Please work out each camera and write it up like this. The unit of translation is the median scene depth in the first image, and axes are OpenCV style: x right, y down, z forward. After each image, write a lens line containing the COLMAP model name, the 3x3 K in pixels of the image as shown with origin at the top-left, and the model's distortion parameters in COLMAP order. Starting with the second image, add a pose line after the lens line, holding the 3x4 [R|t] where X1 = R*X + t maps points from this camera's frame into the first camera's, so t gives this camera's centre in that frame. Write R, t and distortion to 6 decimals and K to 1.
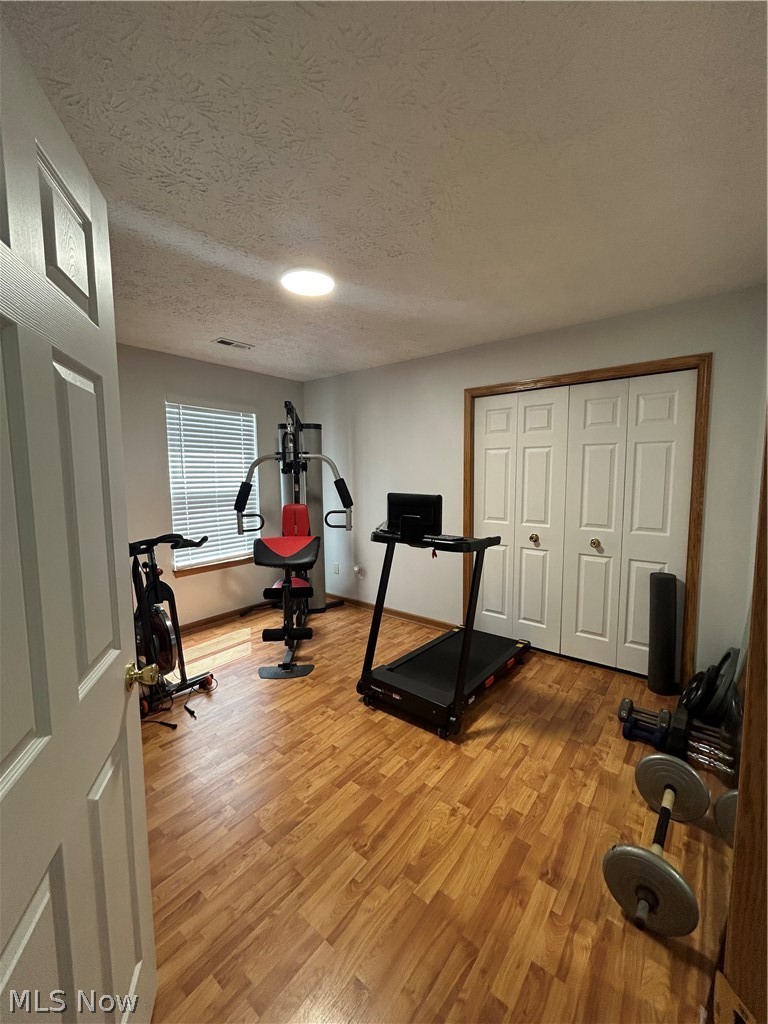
lens RADIAL K [[413.7, 0, 386.1], [0, 413.7, 512.4], [0, 0, 1]] dist [0.012577, 0.000175]
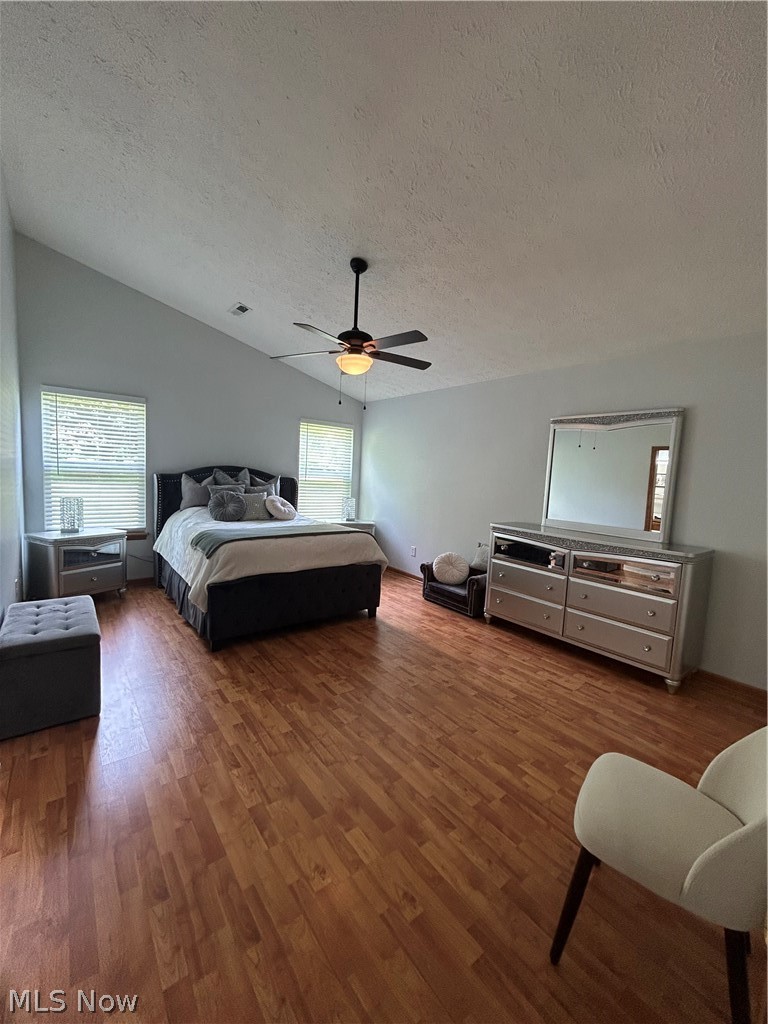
lens RADIAL K [[413.7, 0, 382.0], [0, 413.7, 511.6], [0, 0, 1]] dist [0.012577, 0.000175]
pose [[-0.244128, 0.078221, -0.966583, 0.922691], [-0.139260, 0.983583, 0.114769, -0.108885], [0.959692, 0.162625, -0.229227, 1.242863]]
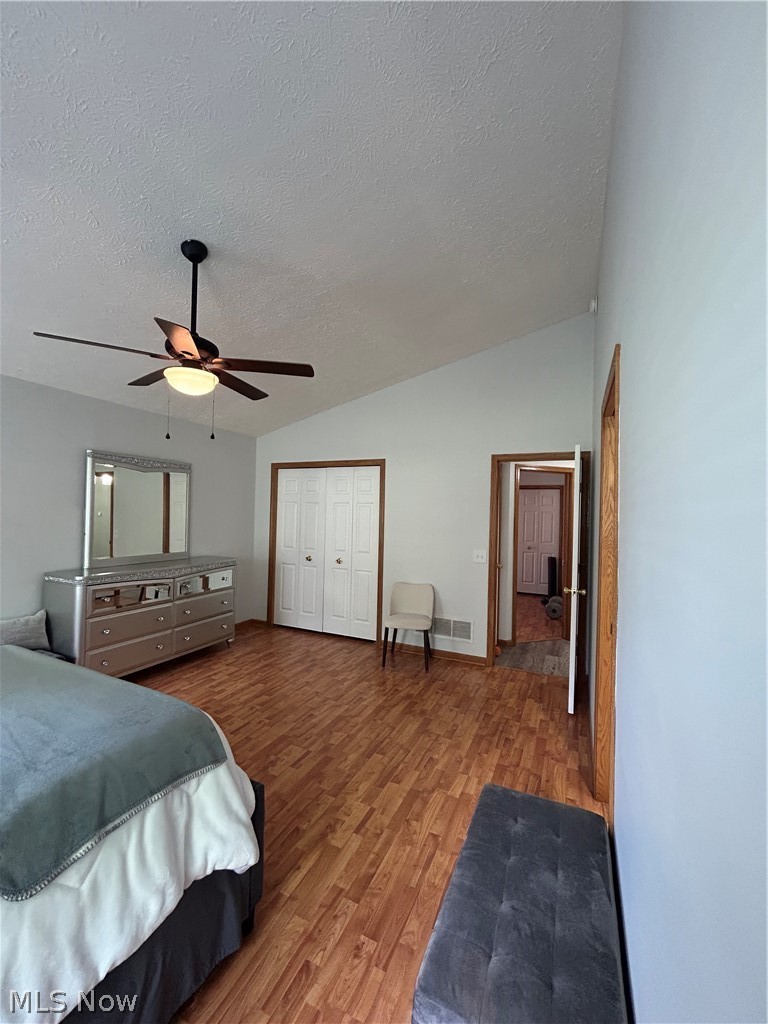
lens RADIAL K [[413.7, 0, 380.9], [0, 413.7, 512.6], [0, 0, 1]] dist [0.012577, 0.000175]
pose [[0.974916, 0.028086, 0.220792, -0.591453], [-0.006341, 0.995108, -0.098586, 0.029094], [-0.222481, 0.094713, 0.970326, -0.828043]]
